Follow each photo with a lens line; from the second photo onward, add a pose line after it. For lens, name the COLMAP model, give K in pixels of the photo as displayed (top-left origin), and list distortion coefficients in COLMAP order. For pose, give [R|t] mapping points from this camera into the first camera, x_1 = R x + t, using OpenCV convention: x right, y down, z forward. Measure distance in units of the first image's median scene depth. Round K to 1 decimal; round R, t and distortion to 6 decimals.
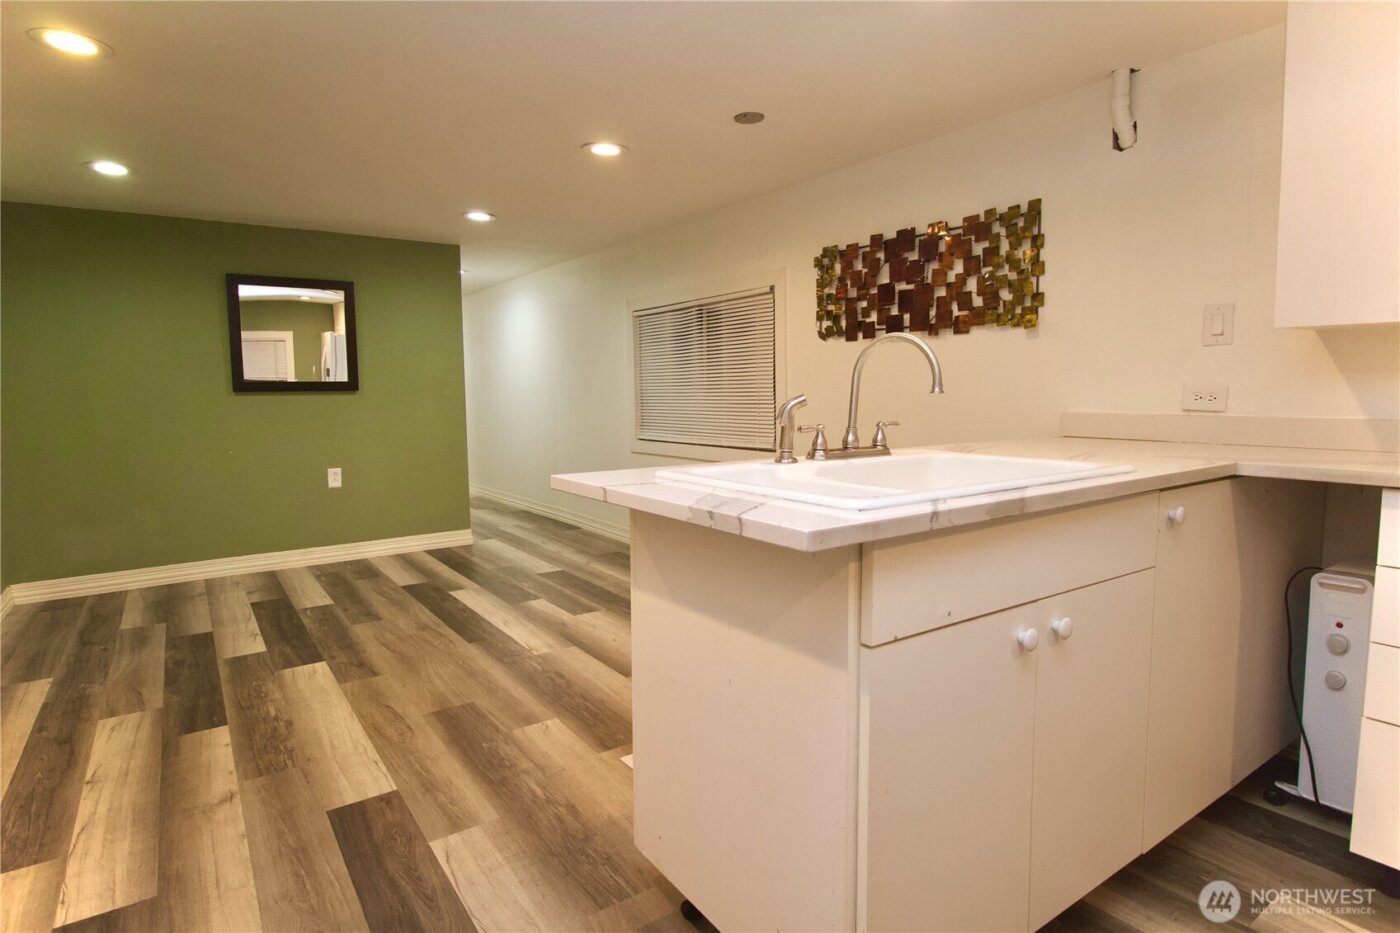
lens RADIAL K [[742.7, 0, 704.5], [0, 742.7, 459.0], [0, 0, 1]] dist [-0.000707, -0.006203]
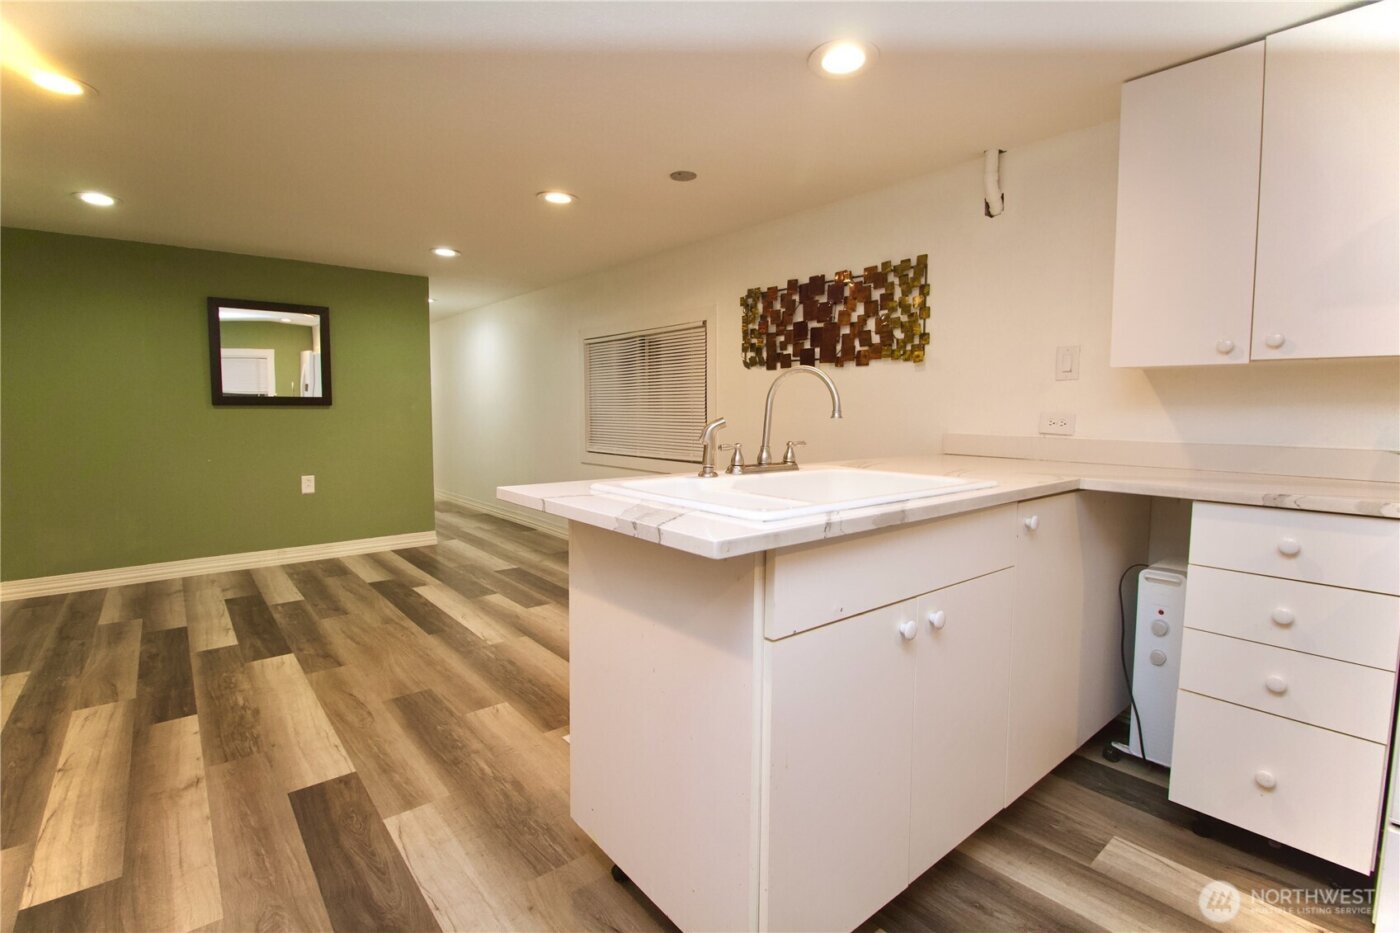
lens RADIAL K [[644.0, 0, 703.6], [0, 644.0, 459.1], [0, 0, 1]] dist [-0.004963, -0.008603]
pose [[0.996555, 0.007981, 0.082554, 0.011252], [-0.006850, 0.999879, -0.013975, -0.004487], [-0.082656, 0.013361, 0.996489, 0.004453]]
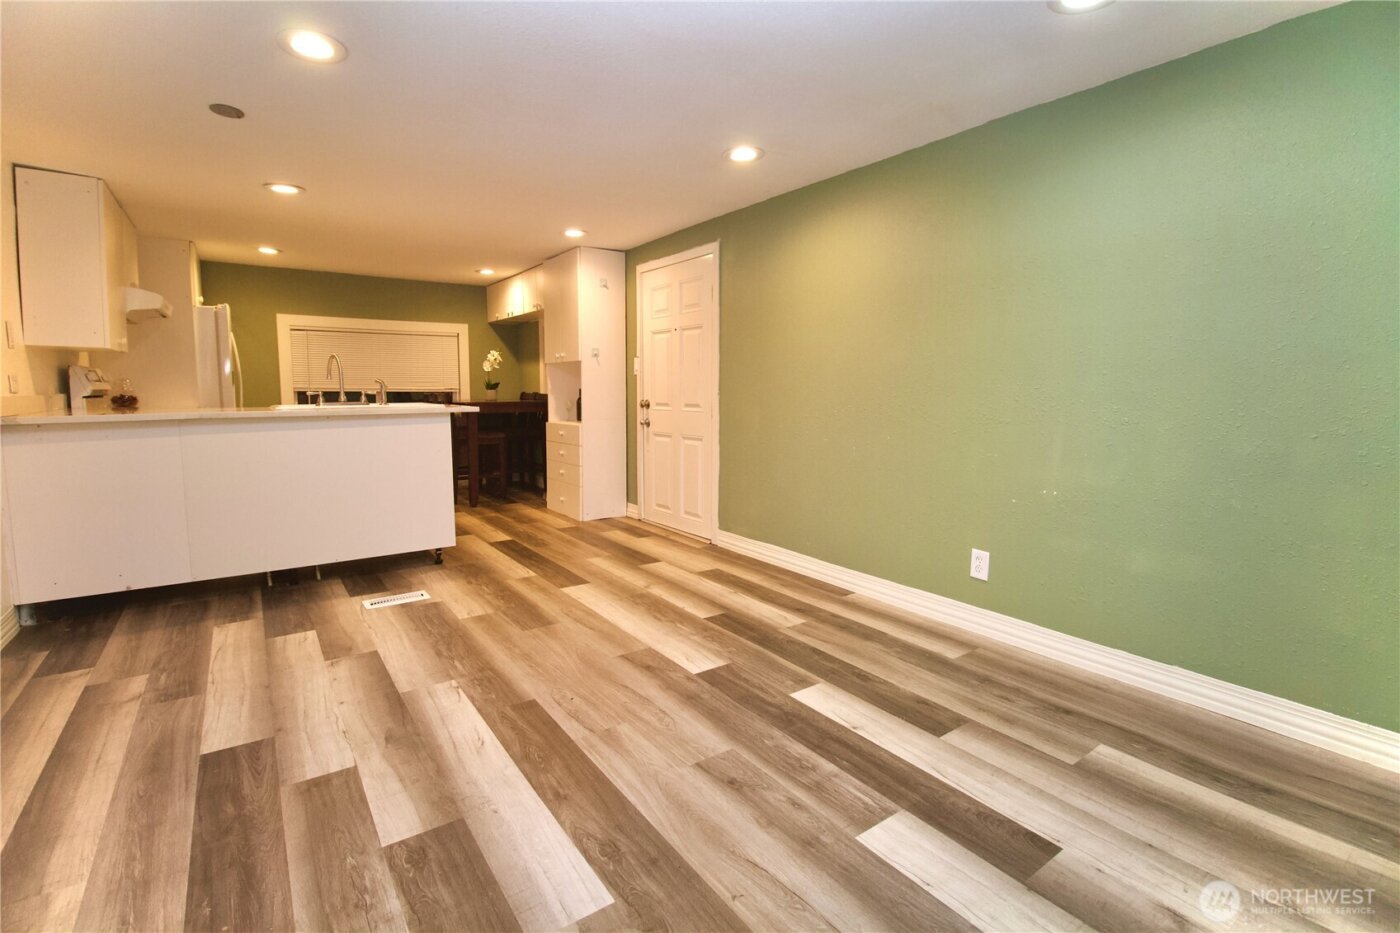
lens RADIAL K [[644.0, 0, 700.6], [0, 644.0, 450.2], [0, 0, 1]] dist [-0.004963, -0.008603]
pose [[-0.999964, 0.008205, 0.002263, -0.527861], [0.008485, 0.981691, 0.190291, -0.137184], [-0.000660, 0.190304, -0.981725, 1.717831]]
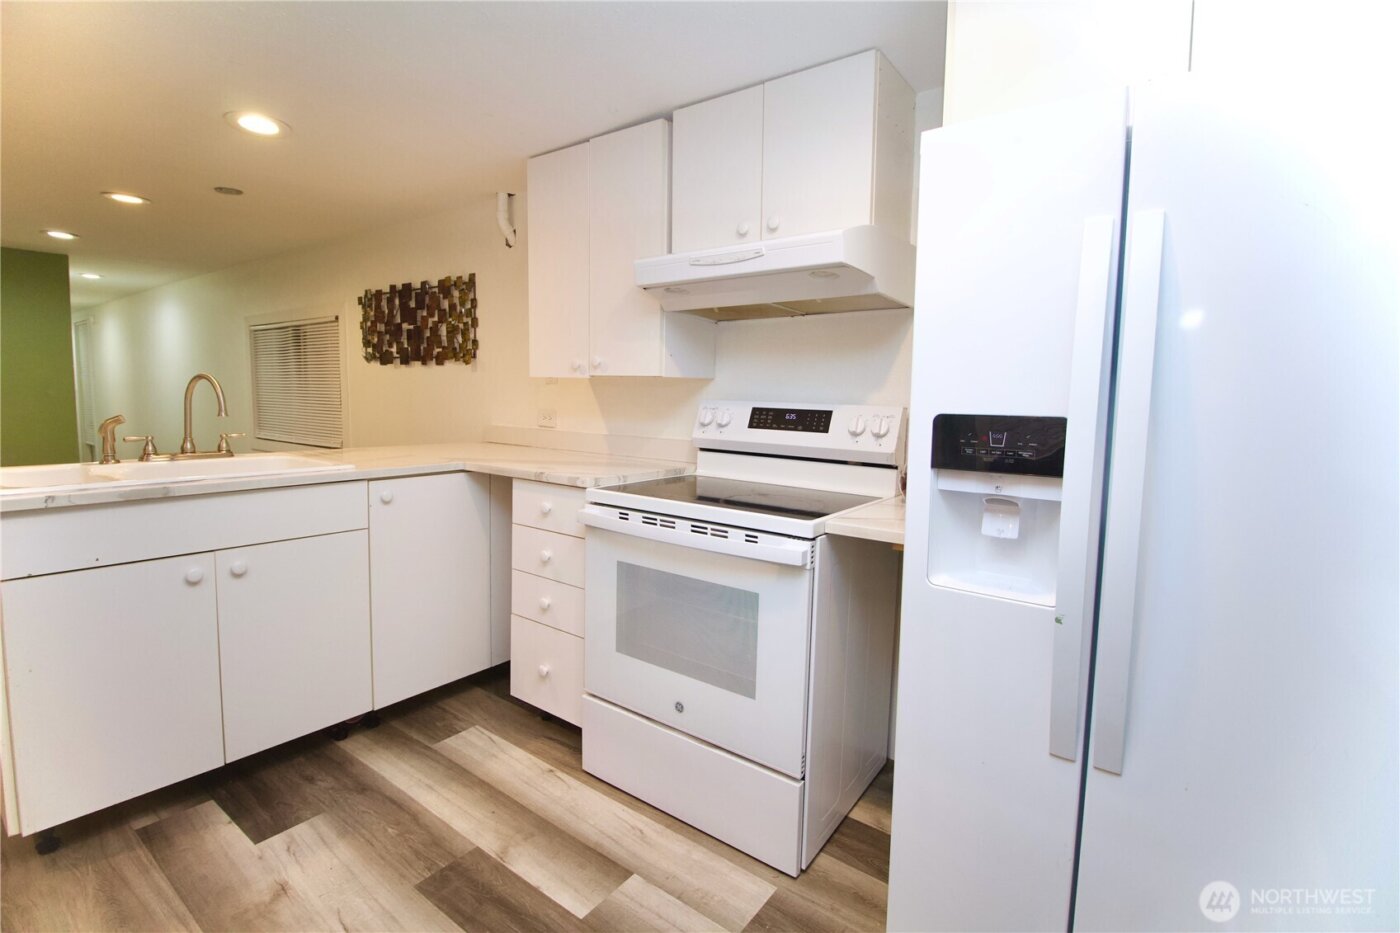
lens RADIAL K [[644.0, 0, 701.0], [0, 644.0, 455.0], [0, 0, 1]] dist [-0.004963, -0.008603]
pose [[0.948879, 0.000604, 0.315639, 0.425641], [-0.002183, 0.999987, 0.004650, -0.010241], [-0.315632, -0.005102, 0.948868, -0.267774]]
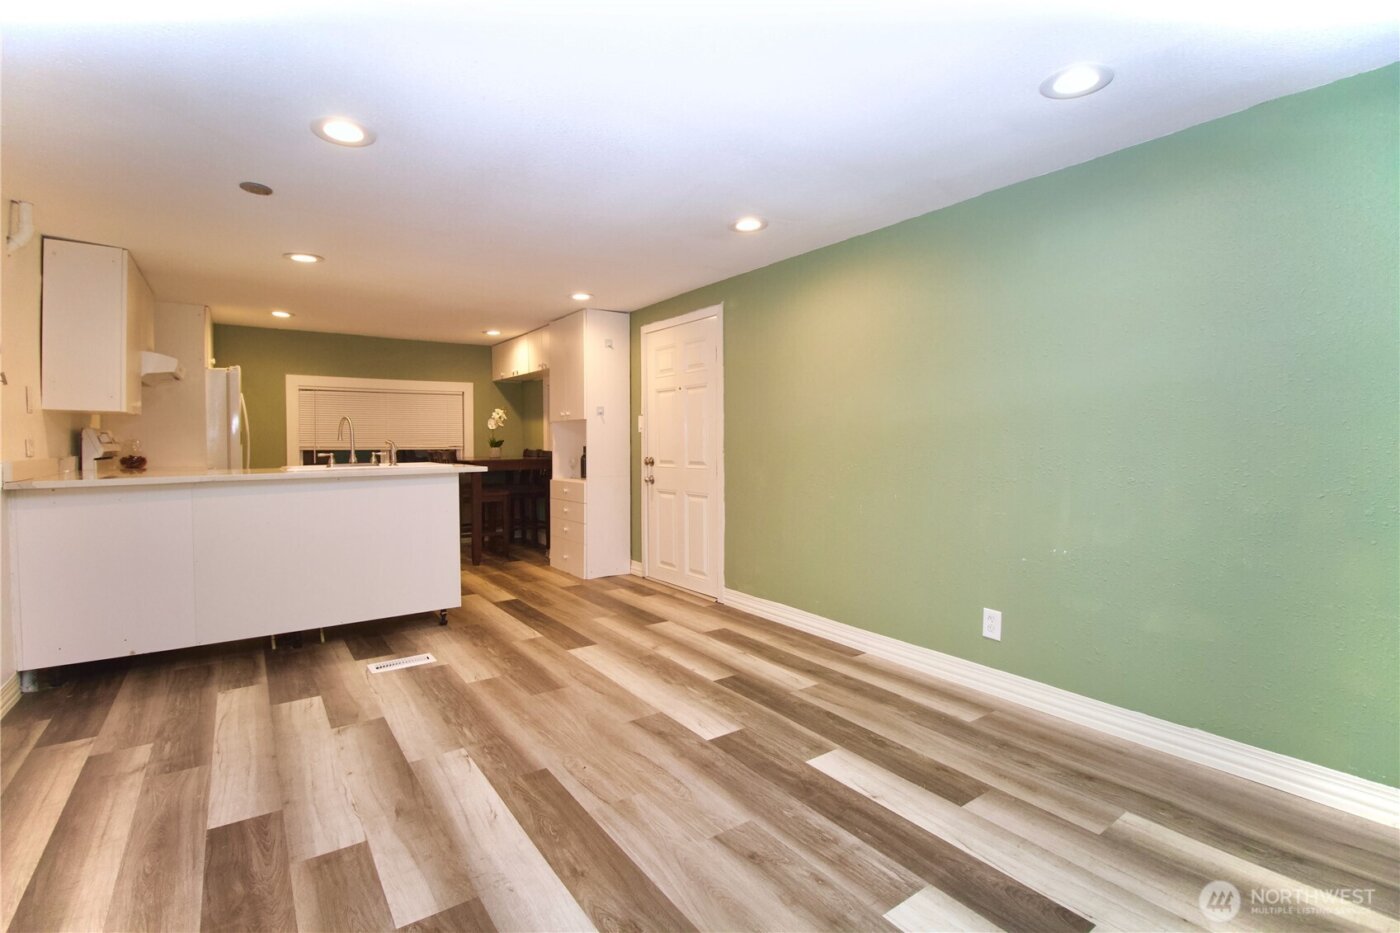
lens RADIAL K [[644.0, 0, 698.2], [0, 644.0, 456.7], [0, 0, 1]] dist [-0.004963, -0.008603]
pose [[-0.999897, 0.014313, 0.000395, -0.510247], [0.014257, 0.992707, 0.119707, -0.149898], [0.001321, 0.119701, -0.992809, 1.724217]]
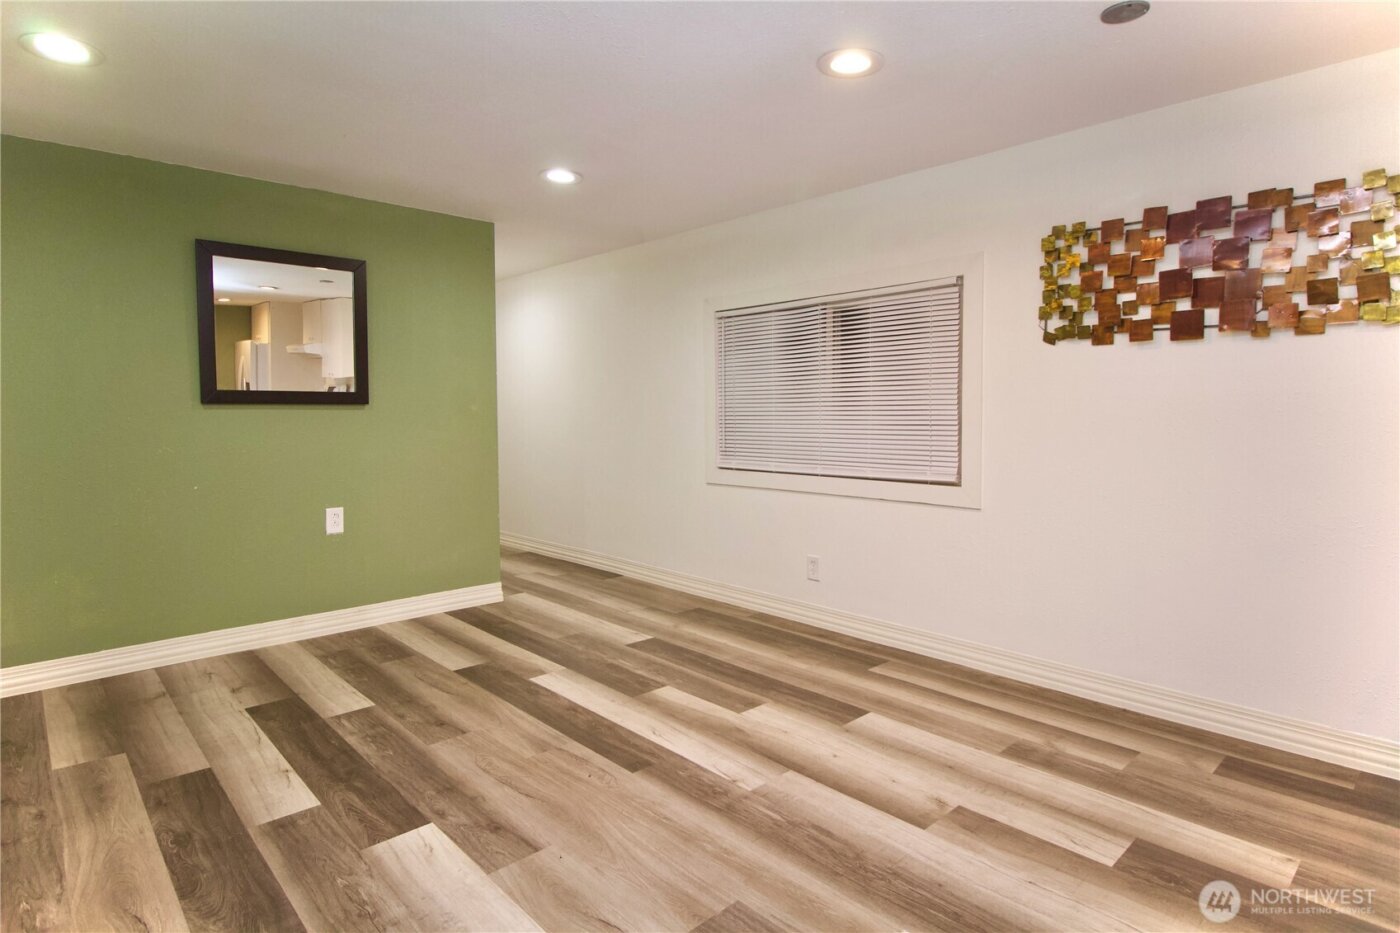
lens RADIAL K [[742.7, 0, 701.1], [0, 742.7, 462.2], [0, 0, 1]] dist [-0.000707, -0.006203]
pose [[0.991155, 0.000673, 0.132708, -0.370754], [0.003043, 0.999609, -0.027795, -0.018243], [-0.132675, 0.027953, 0.990765, 0.333167]]
